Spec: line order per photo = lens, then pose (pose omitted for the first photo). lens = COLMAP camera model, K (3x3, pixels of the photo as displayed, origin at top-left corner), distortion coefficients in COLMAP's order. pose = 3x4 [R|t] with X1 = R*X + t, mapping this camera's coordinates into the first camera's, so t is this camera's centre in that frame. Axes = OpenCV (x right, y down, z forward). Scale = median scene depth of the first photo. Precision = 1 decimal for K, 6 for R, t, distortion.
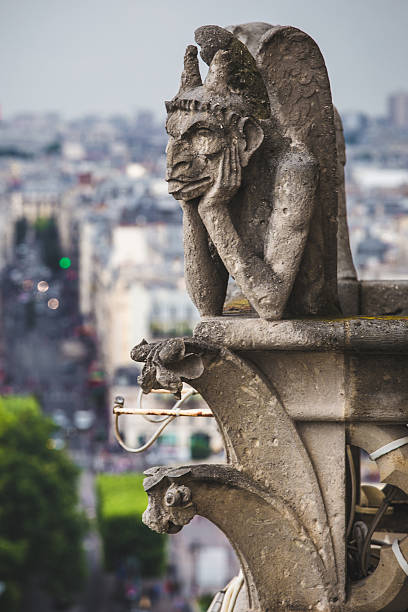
lens RADIAL K [[3733.7, 0, 183.9], [0, 3733.7, 305.9], [0, 0, 1]] dist [1.526321, 10.861069]
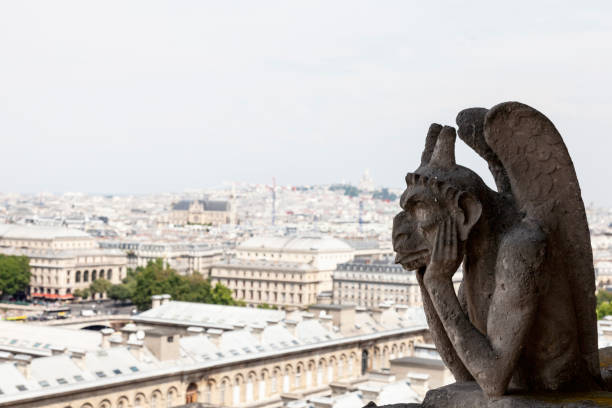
lens RADIAL K [[1132.7, 0, 306.0], [0, 1132.7, 204.0], [0, 0, 1]] dist [0.000092, 0.042861]
pose [[0.843594, 0.018240, -0.536671, 0.142571], [-0.046849, 0.998112, -0.039718, -0.032753], [0.534934, 0.058648, 0.842856, 0.719847]]
